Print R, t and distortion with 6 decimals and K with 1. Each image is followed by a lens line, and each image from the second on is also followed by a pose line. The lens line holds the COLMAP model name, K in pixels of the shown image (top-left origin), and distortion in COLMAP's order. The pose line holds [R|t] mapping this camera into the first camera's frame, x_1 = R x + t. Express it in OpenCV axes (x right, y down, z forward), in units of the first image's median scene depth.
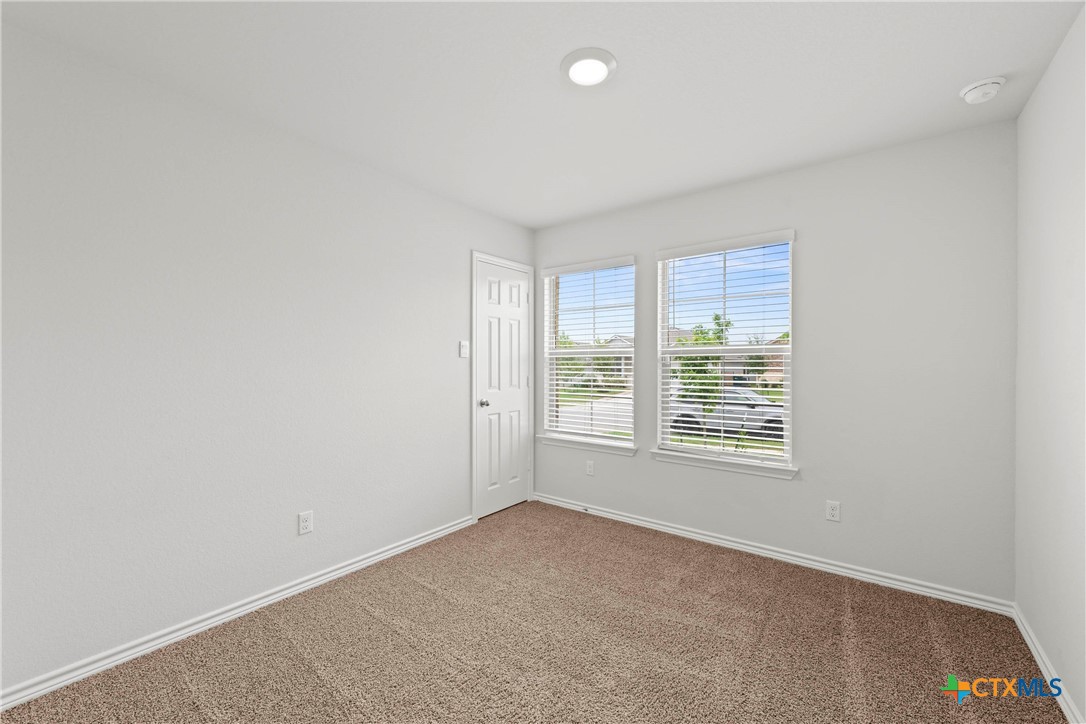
lens RADIAL K [[431.6, 0, 548.0], [0, 431.6, 355.5], [0, 0, 1]] dist [-0.000233, -0.000340]
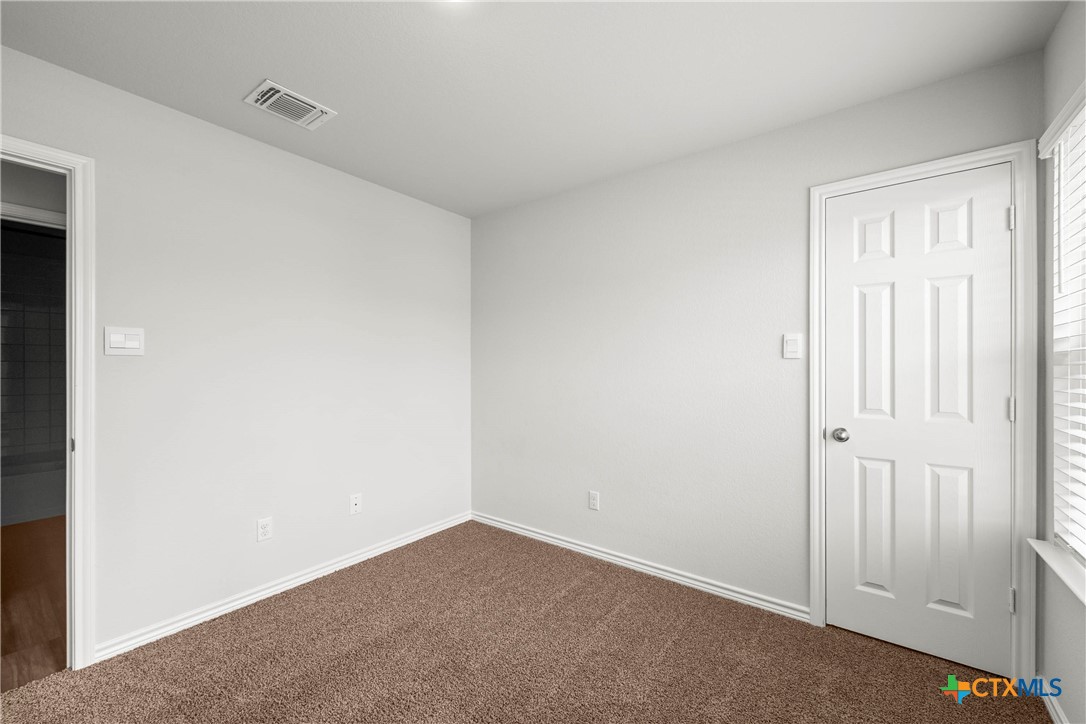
lens RADIAL K [[431.6, 0, 548.0], [0, 431.6, 355.5], [0, 0, 1]] dist [-0.000233, -0.000340]
pose [[0.007033, -0.018724, -0.999800, 0.445425], [0.023962, 0.999541, -0.018550, 0.003104], [0.999688, -0.023827, 0.007478, 0.604263]]
